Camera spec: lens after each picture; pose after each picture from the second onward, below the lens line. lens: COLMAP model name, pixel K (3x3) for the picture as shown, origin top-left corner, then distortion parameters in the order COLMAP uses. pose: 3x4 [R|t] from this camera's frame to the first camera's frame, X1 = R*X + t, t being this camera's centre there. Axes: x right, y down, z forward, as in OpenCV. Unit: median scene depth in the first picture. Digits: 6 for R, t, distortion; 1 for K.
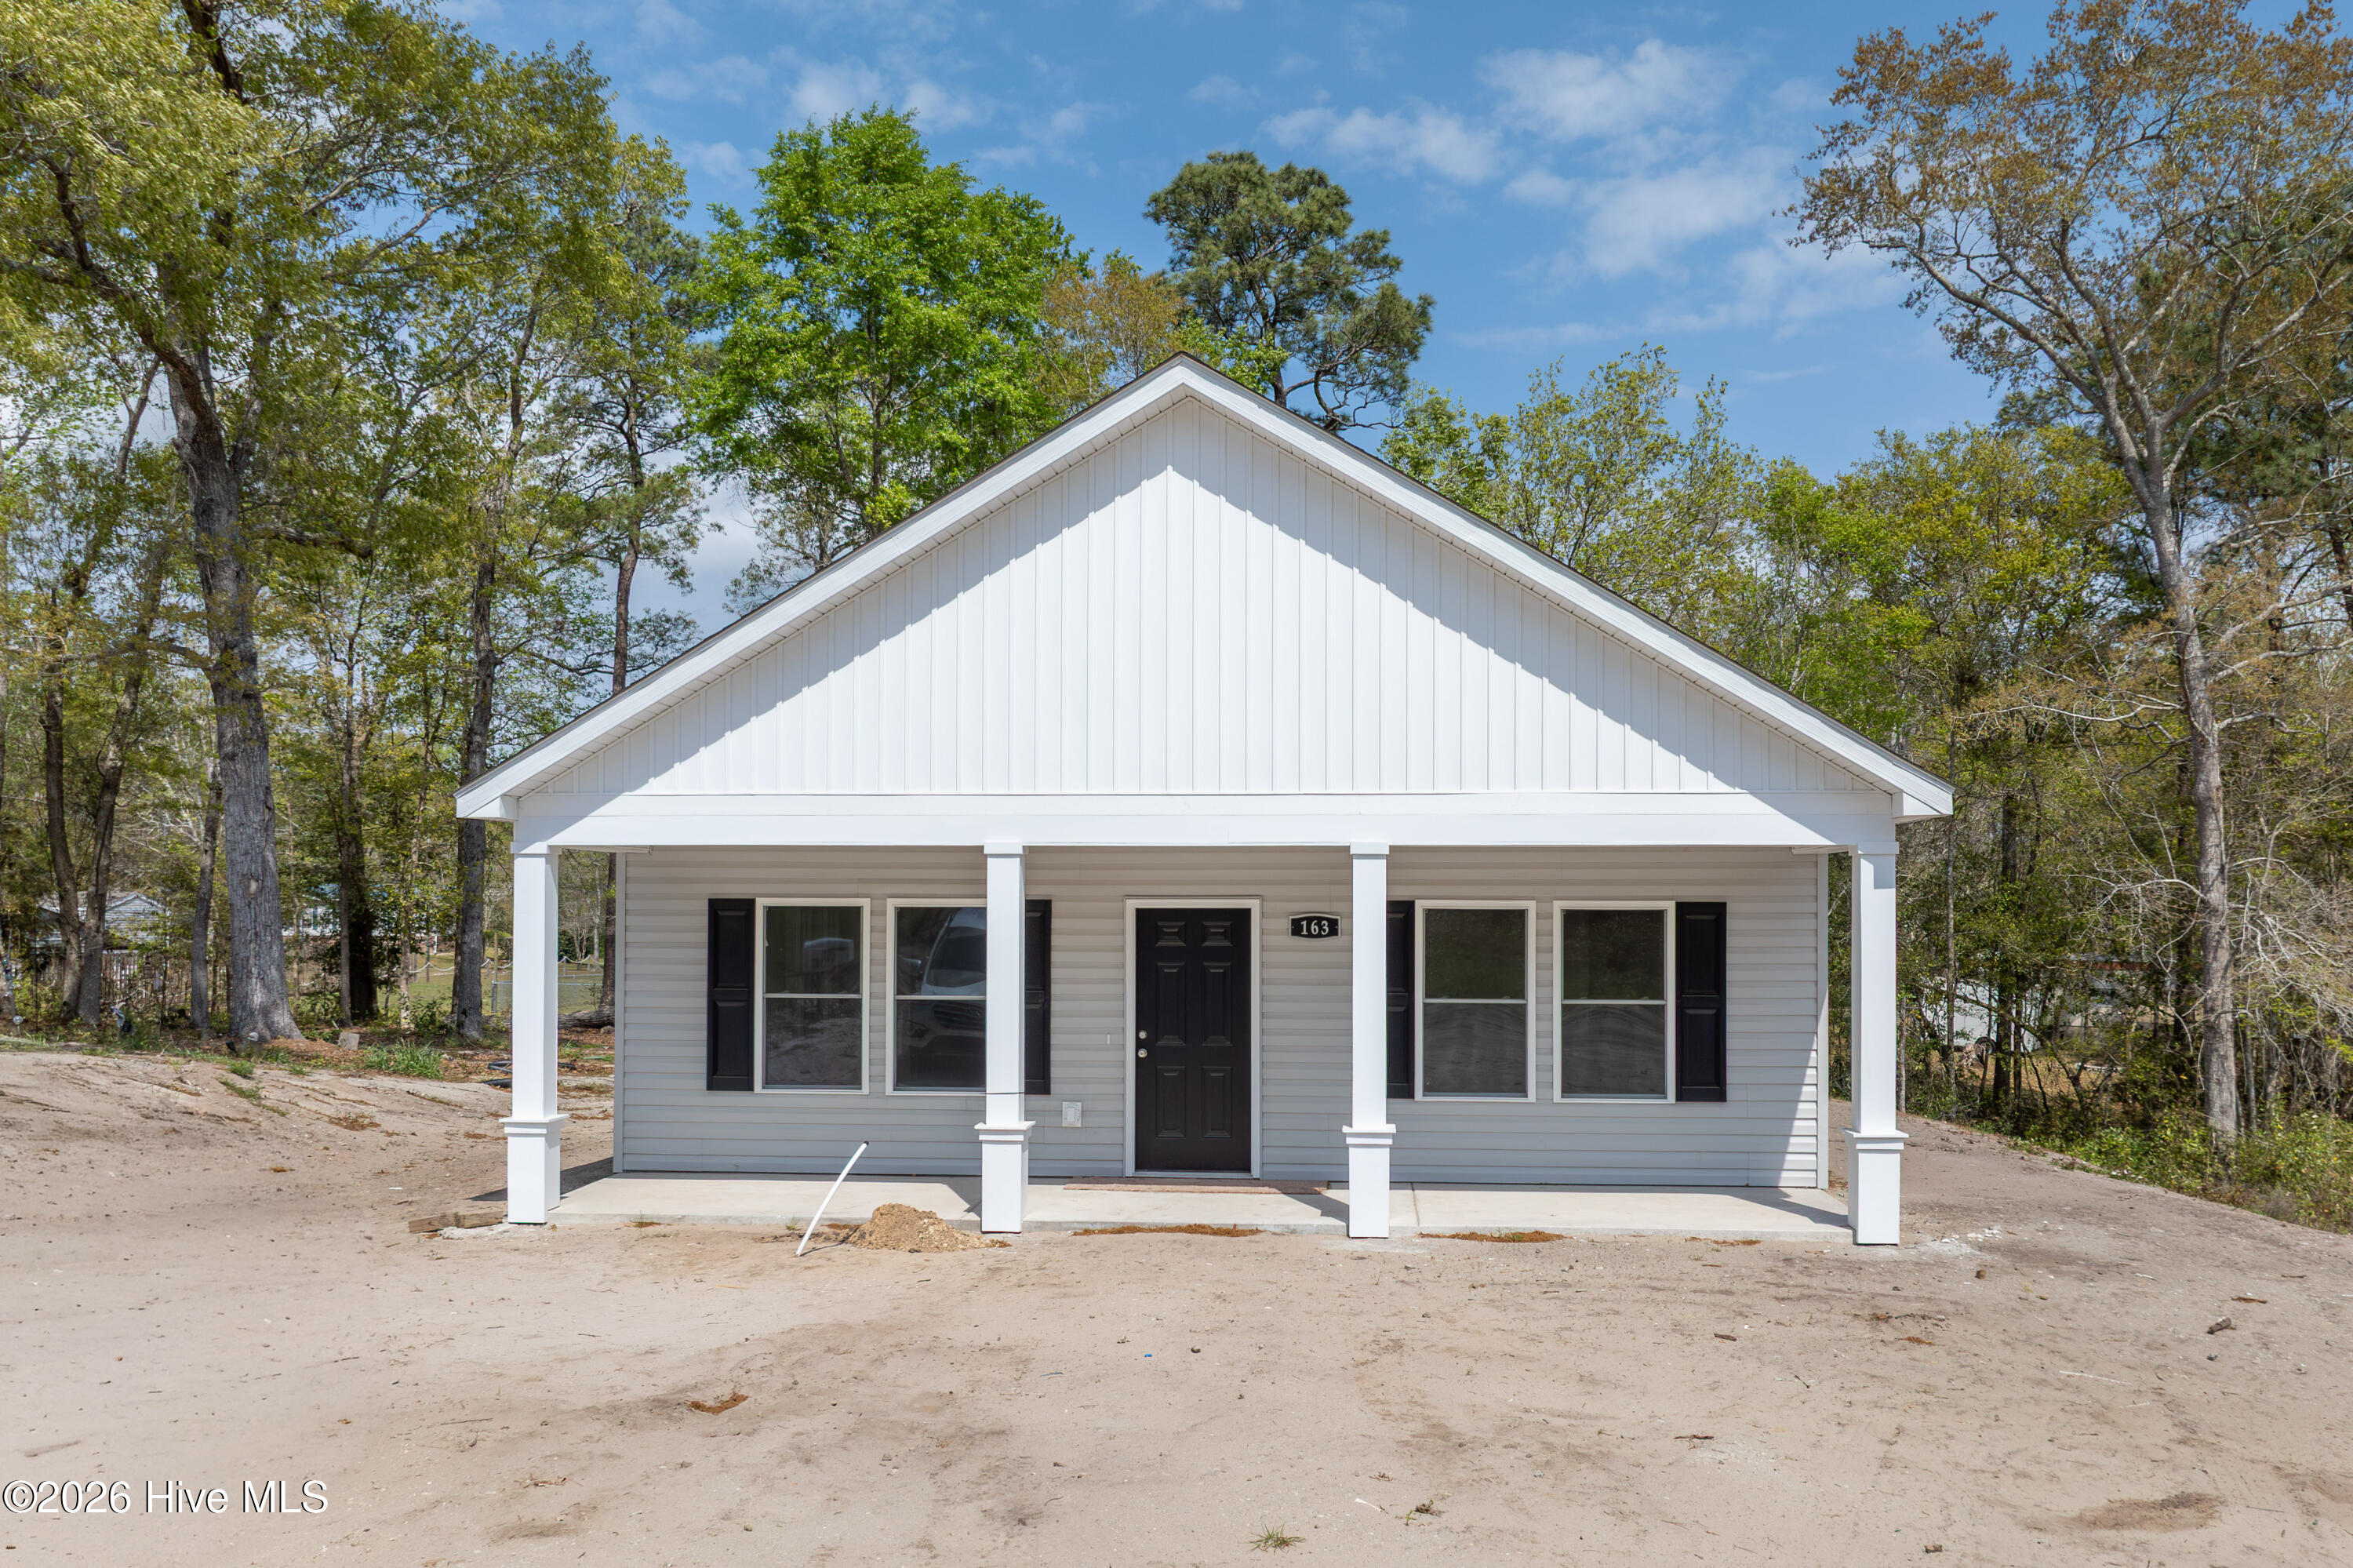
lens RADIAL K [[1903.8, 0, 1235.9], [0, 1903.8, 877.4], [0, 0, 1]] dist [-0.037772, 0.001990]
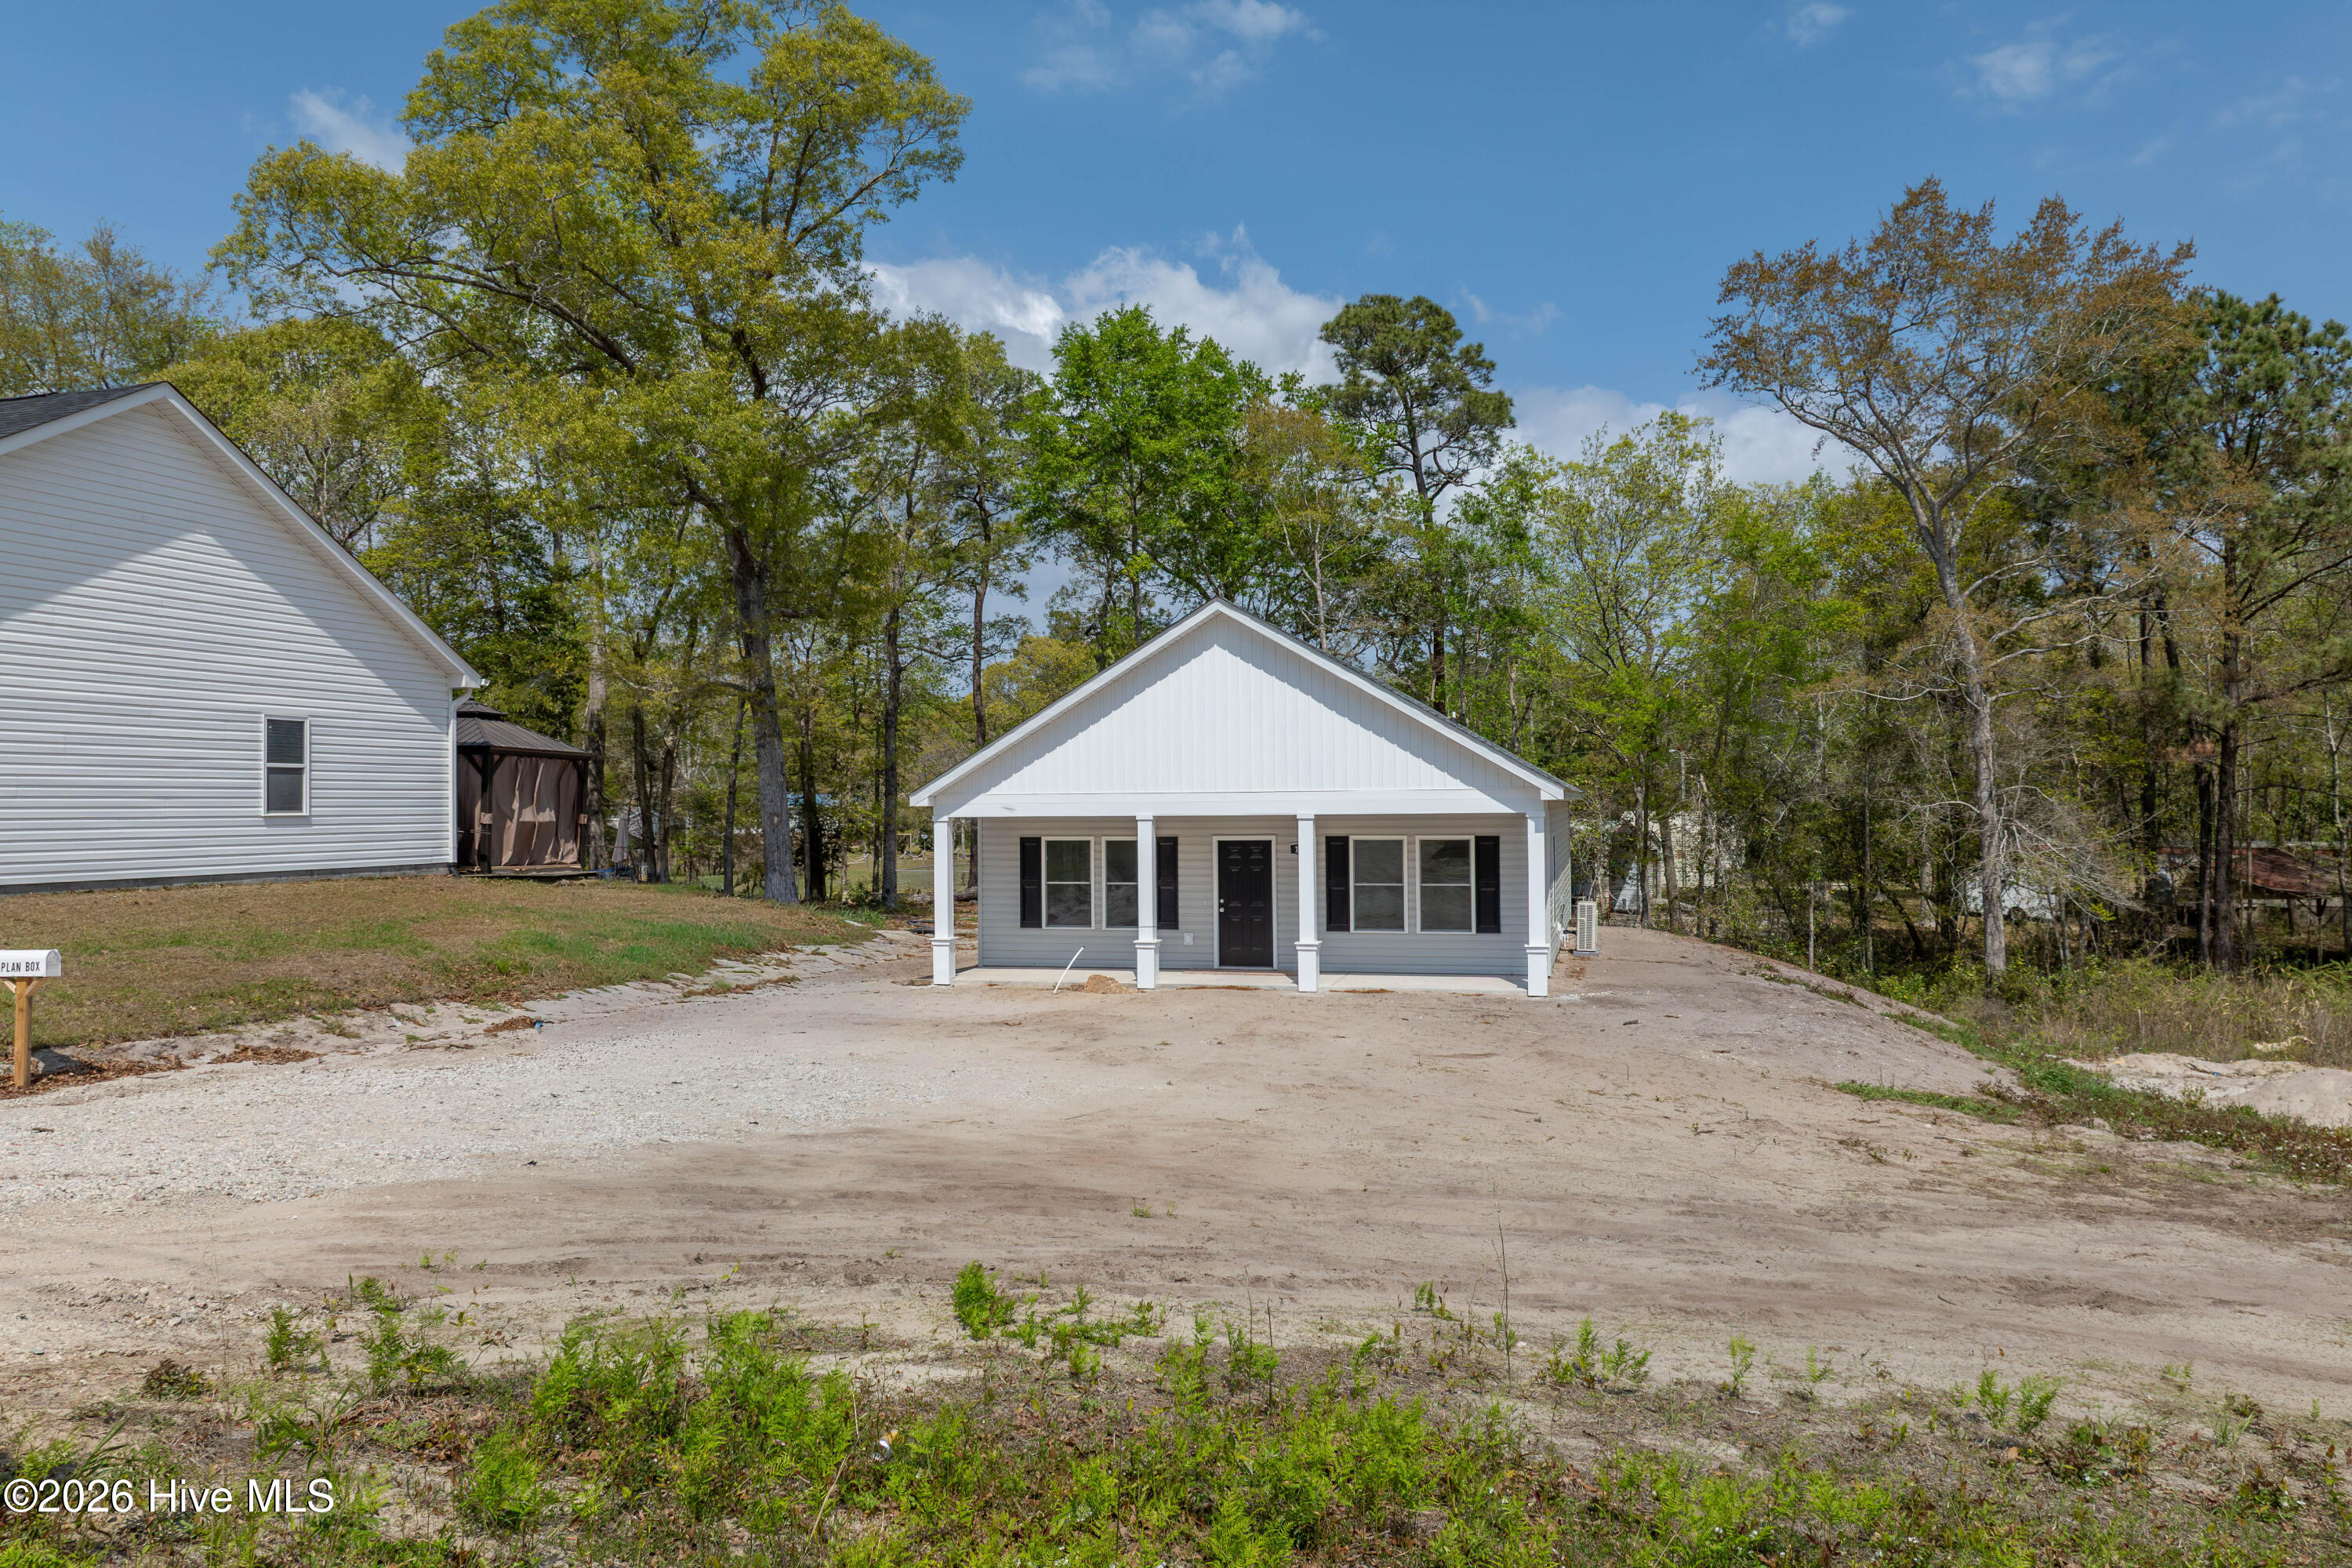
lens RADIAL K [[1628.4, 0, 1176.0], [0, 1628.4, 784.0], [0, 0, 1]] dist [-0.043136, -0.001399]
pose [[0.980920, -0.015120, -0.193825, 0.256084], [0.016303, 0.999857, 0.004509, -0.055880], [0.193729, -0.007583, 0.981026, -0.779058]]
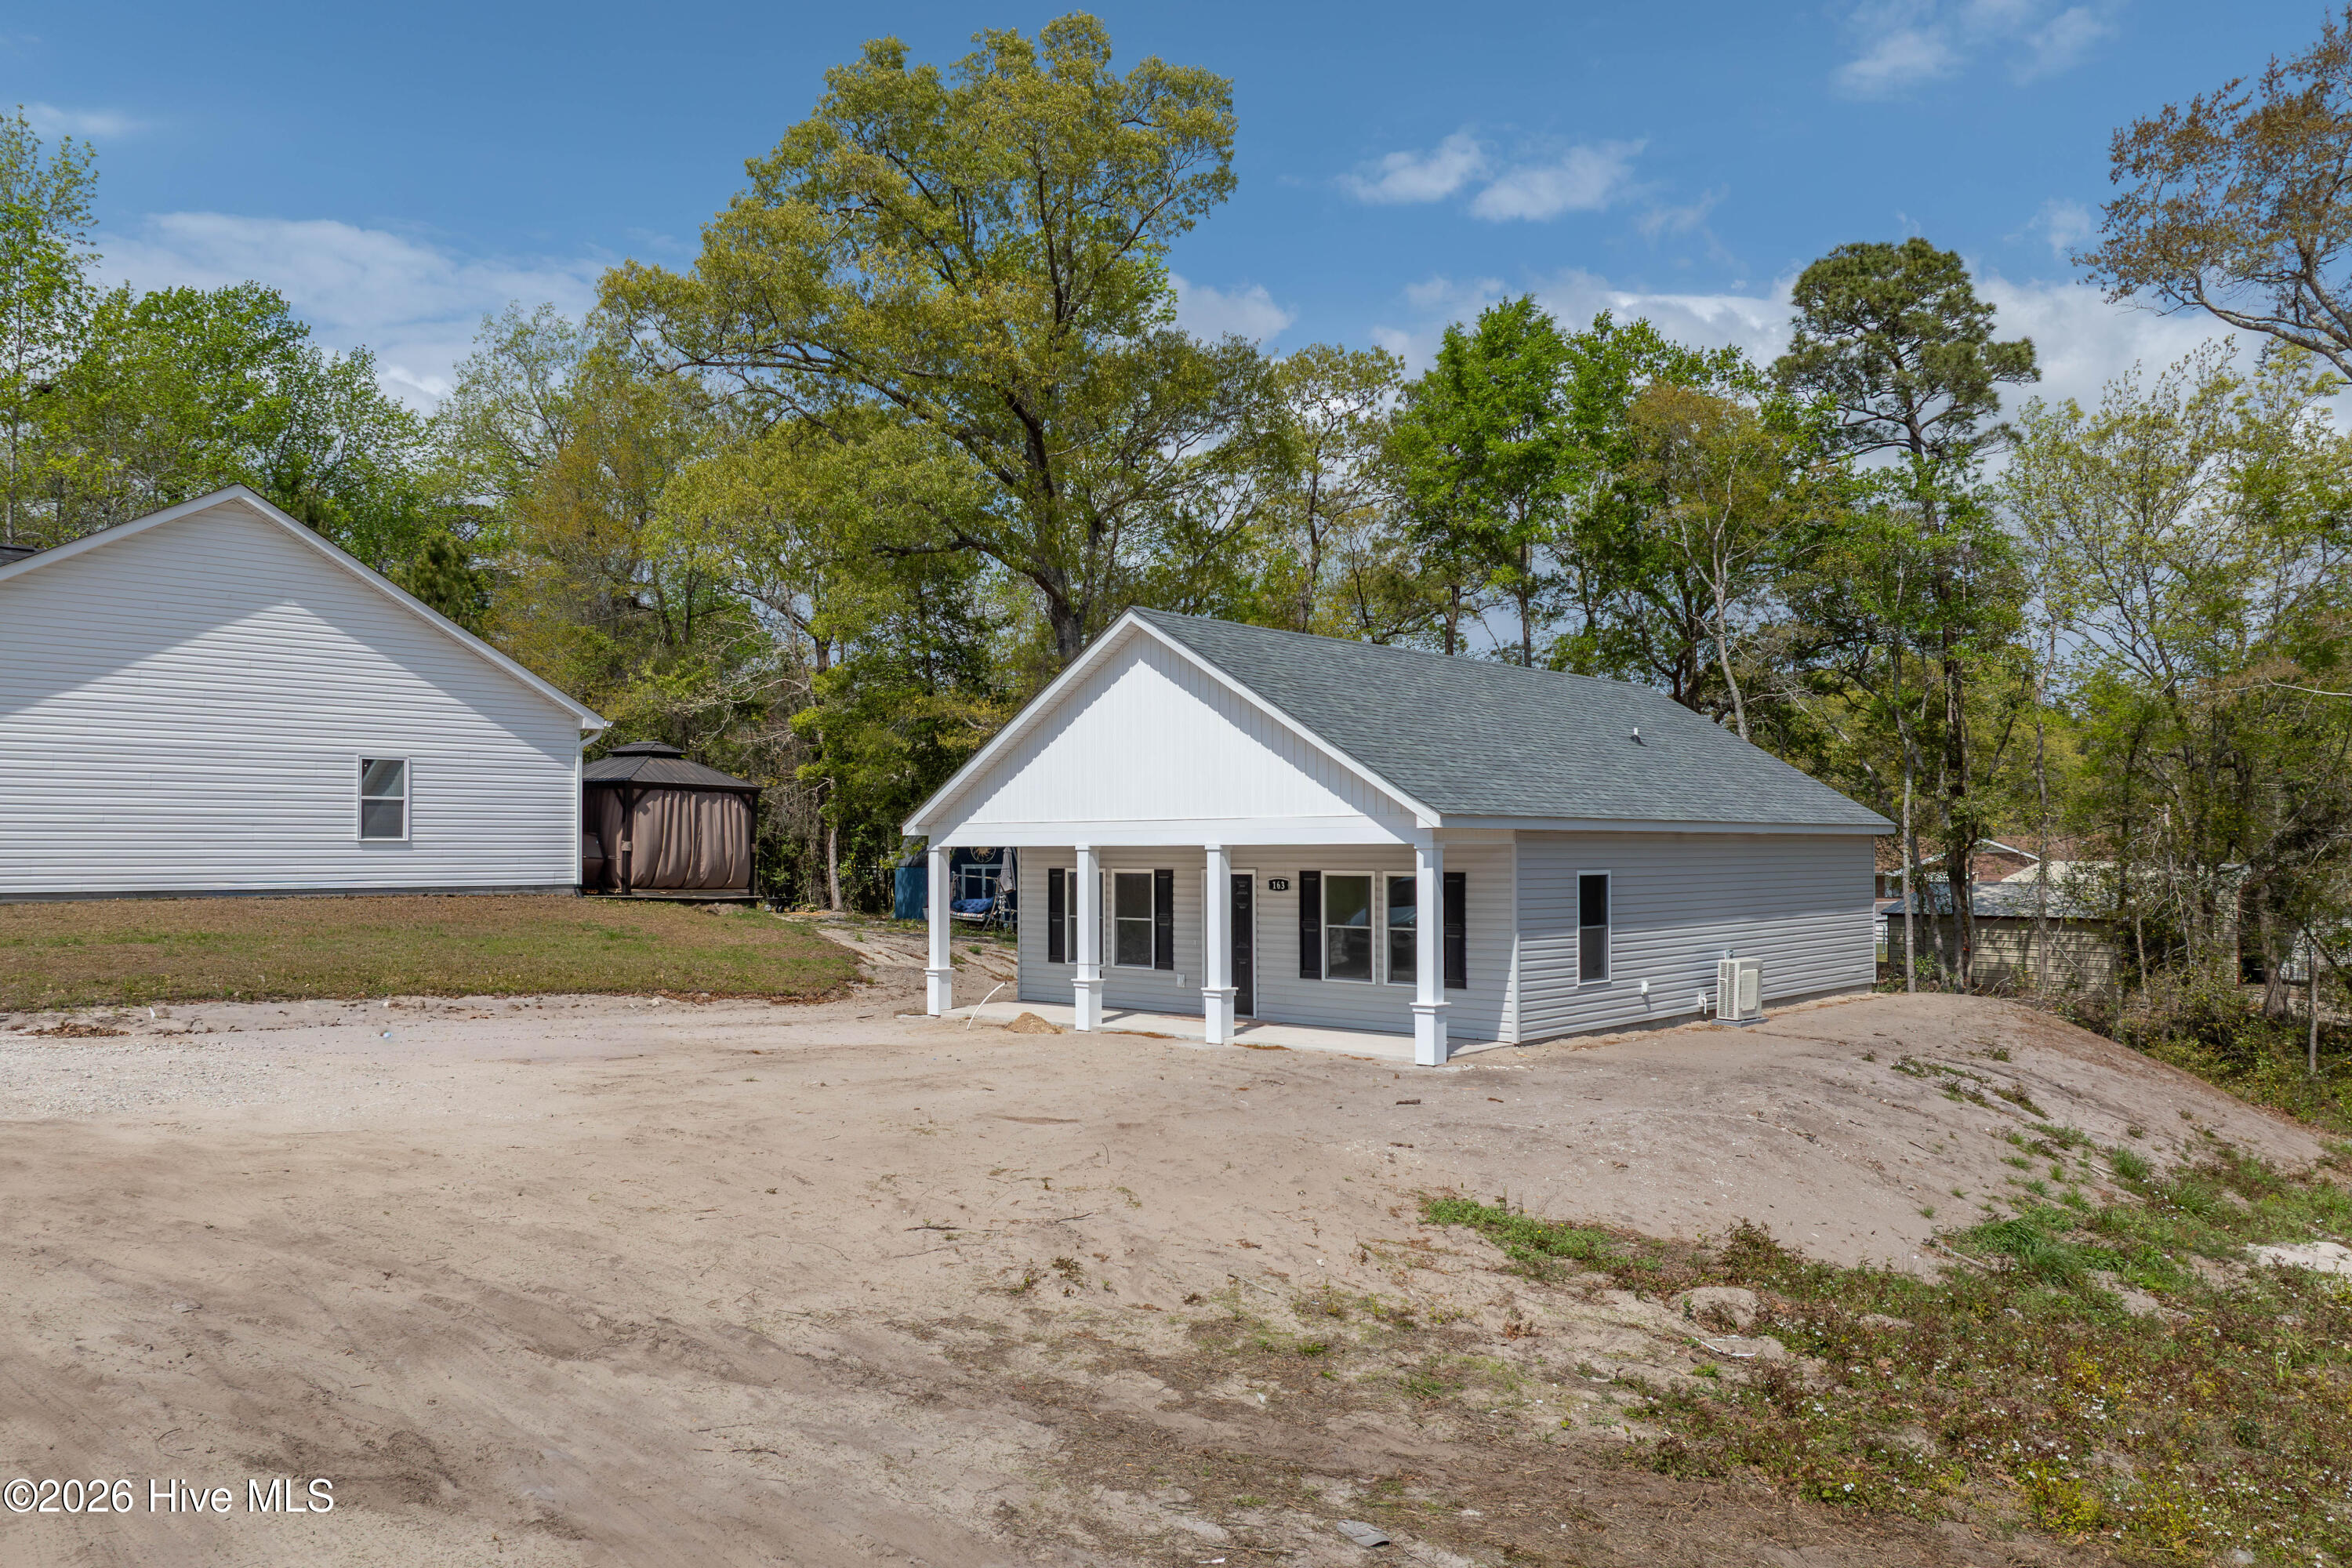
lens RADIAL K [[1646.6, 0, 1176.0], [0, 1646.6, 784.0], [0, 0, 1]] dist [-0.030358, 0.000437]
pose [[0.782151, -0.030941, -0.622320, 0.975902], [0.017052, 0.999455, -0.028260, -0.028612], [0.622855, 0.011492, 0.782253, -0.318599]]
